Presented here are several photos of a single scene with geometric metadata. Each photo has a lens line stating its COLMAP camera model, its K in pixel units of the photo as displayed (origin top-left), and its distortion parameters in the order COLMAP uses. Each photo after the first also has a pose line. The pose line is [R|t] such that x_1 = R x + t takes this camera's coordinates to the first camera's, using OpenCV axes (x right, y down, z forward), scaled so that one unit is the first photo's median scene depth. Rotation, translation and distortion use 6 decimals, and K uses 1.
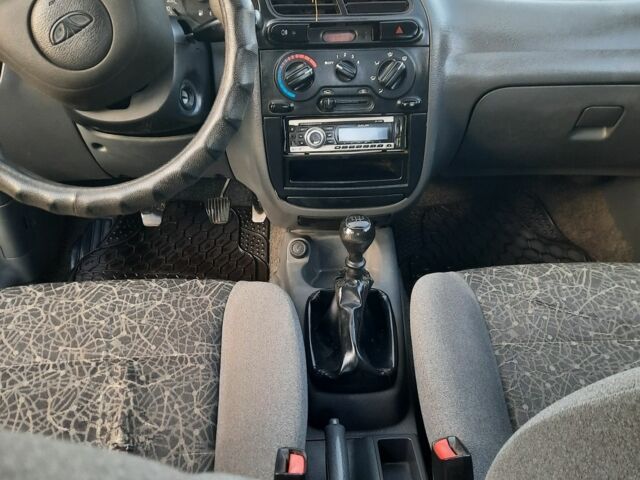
lens RADIAL K [[623.7, 0, 317.8], [0, 623.7, 218.6], [0, 0, 1]] dist [0.064289, -0.080884]
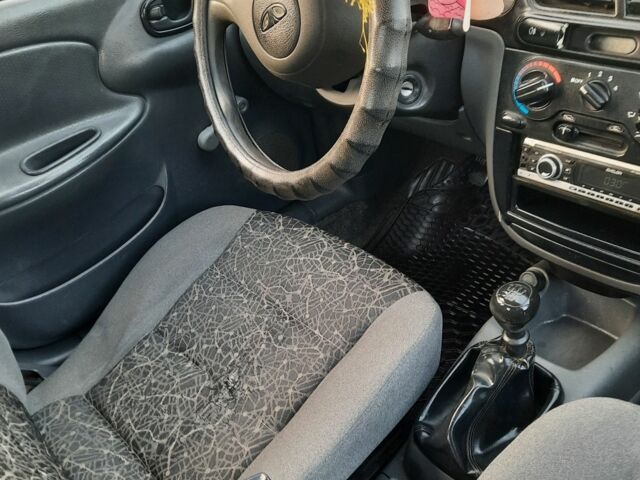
lens RADIAL K [[623.7, 0, 317.8], [0, 623.7, 218.6], [0, 0, 1]] dist [0.064289, -0.080884]
pose [[0.631419, 0.356582, -0.688592, 0.448671], [-0.222420, 0.933970, 0.279696, -0.267919], [0.742859, -0.023449, 0.669038, 0.306054]]
